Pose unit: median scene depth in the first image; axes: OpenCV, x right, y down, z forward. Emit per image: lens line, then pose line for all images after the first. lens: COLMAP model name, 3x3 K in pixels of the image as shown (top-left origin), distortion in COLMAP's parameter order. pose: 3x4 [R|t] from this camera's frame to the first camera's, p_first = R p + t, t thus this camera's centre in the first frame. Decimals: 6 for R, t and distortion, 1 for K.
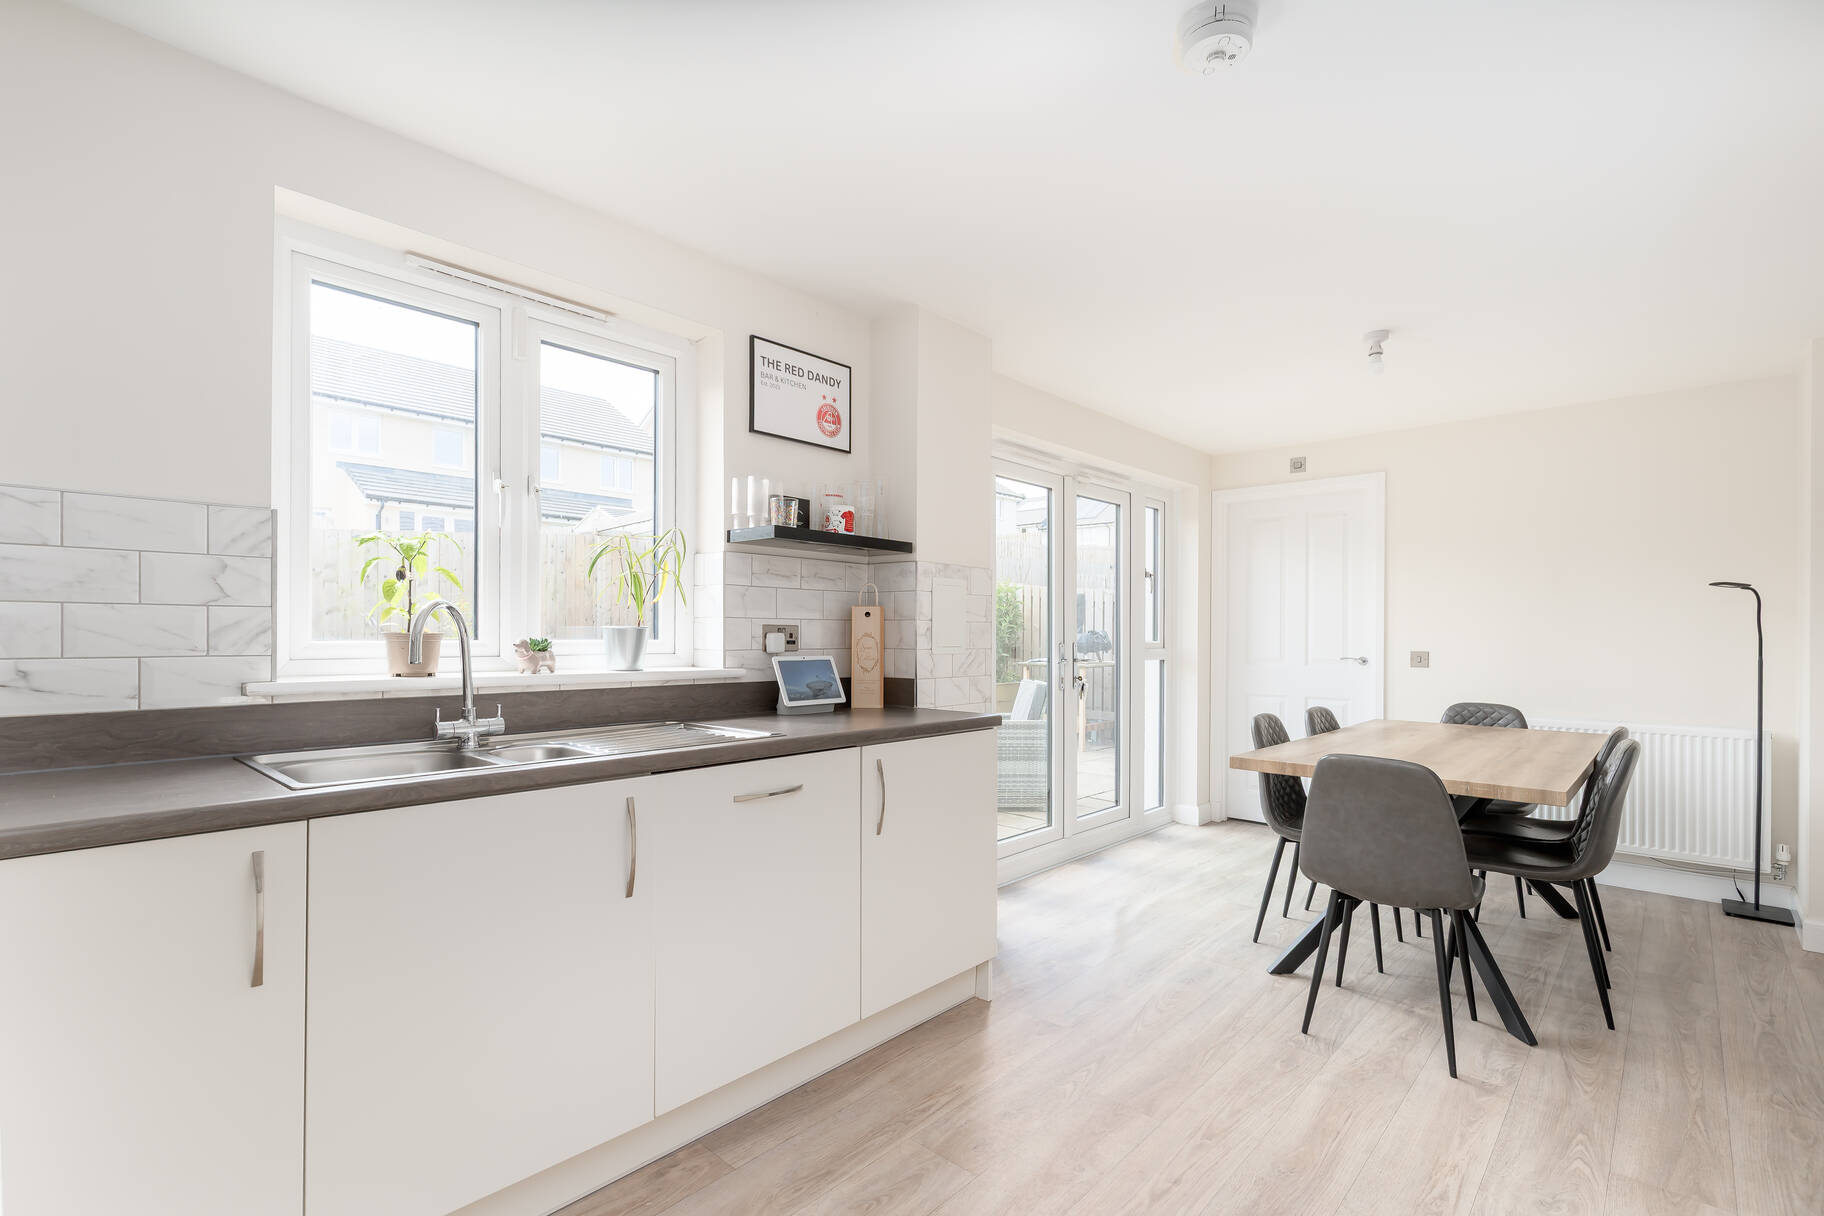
lens RADIAL K [[829.8, 0, 931.1], [0, 829.8, 626.3], [0, 0, 1]] dist [0.006346, -0.001548]
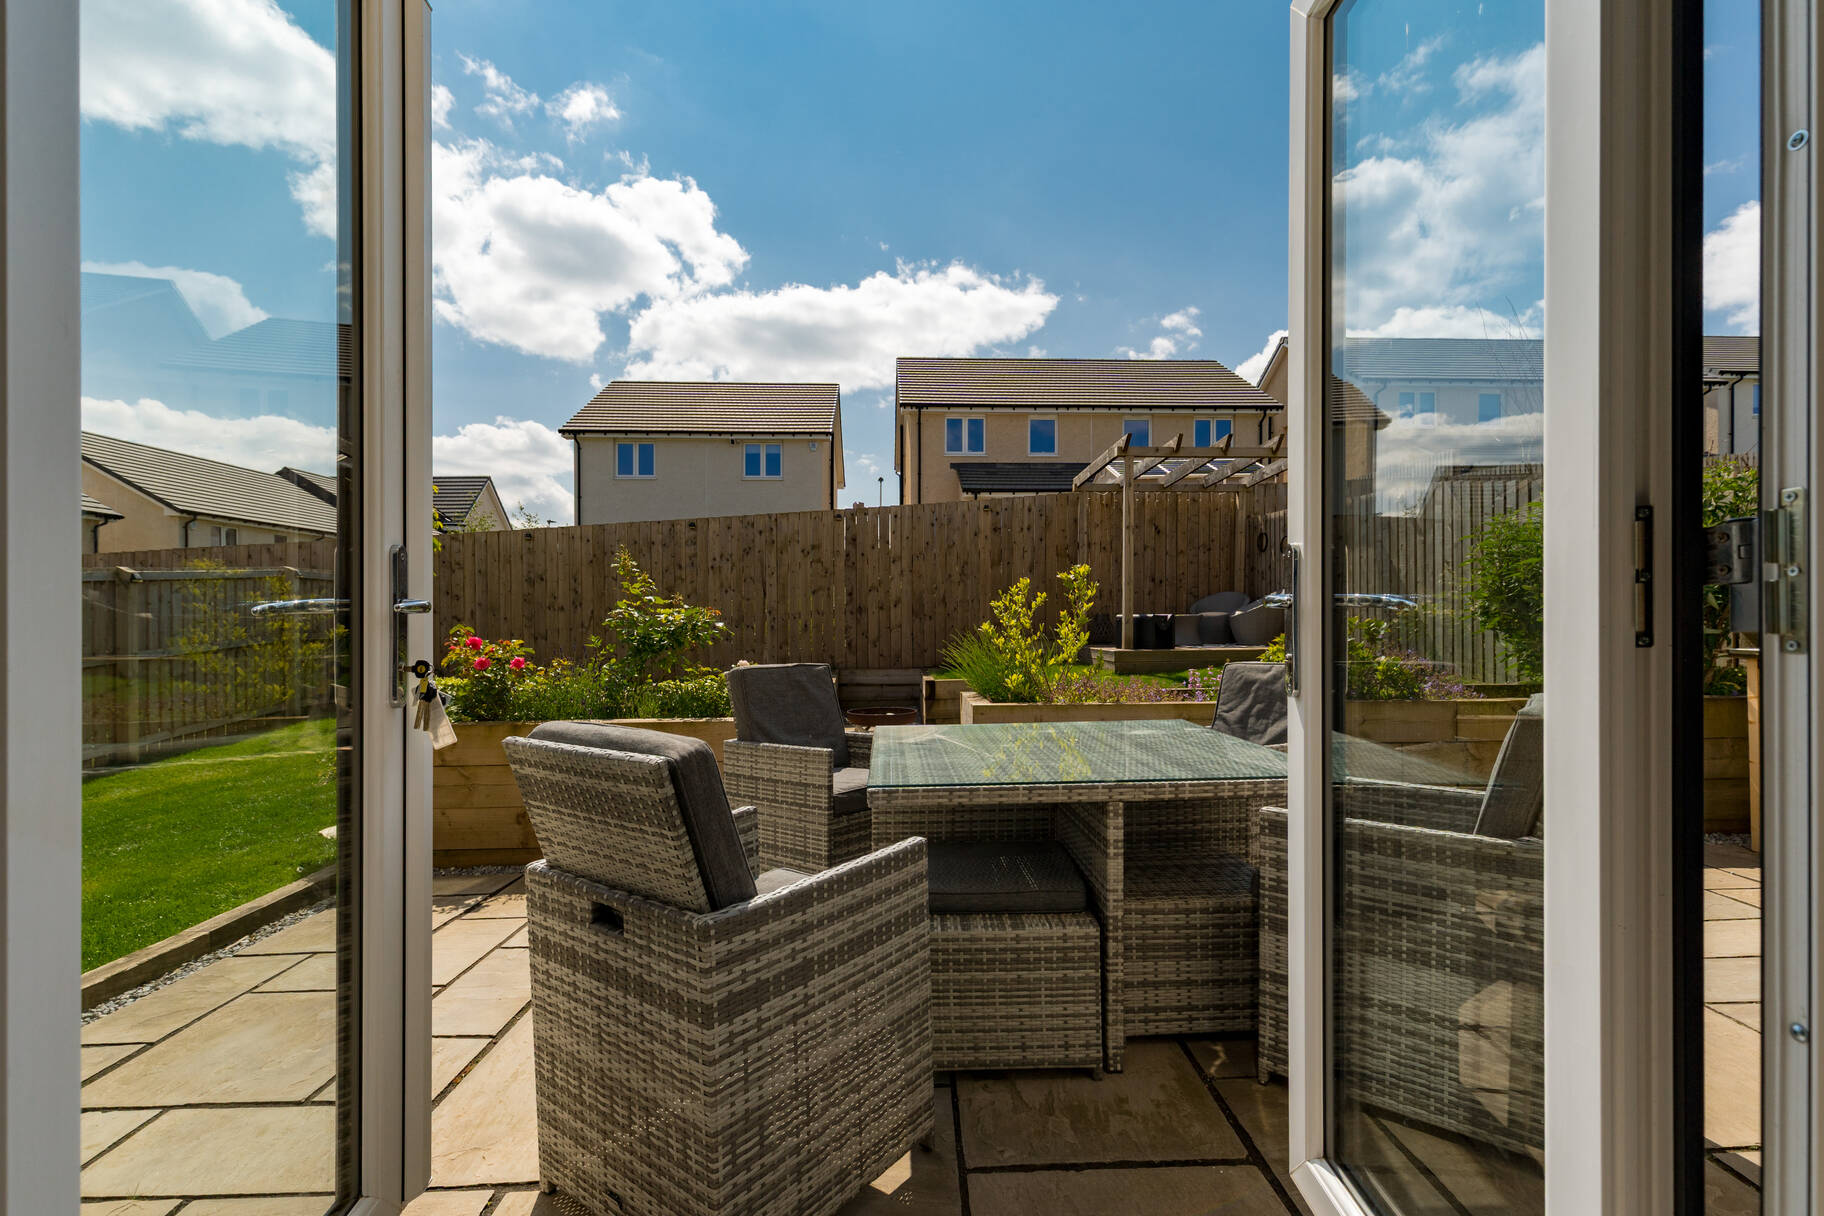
lens RADIAL K [[829.8, 0, 925.2], [0, 829.8, 613.2], [0, 0, 1]] dist [0.006346, -0.001548]
pose [[0.706738, -0.015070, -0.707315, 0.432041], [0.016246, 0.999855, -0.005070, 0.077868], [0.707289, -0.007908, 0.706880, 1.491493]]
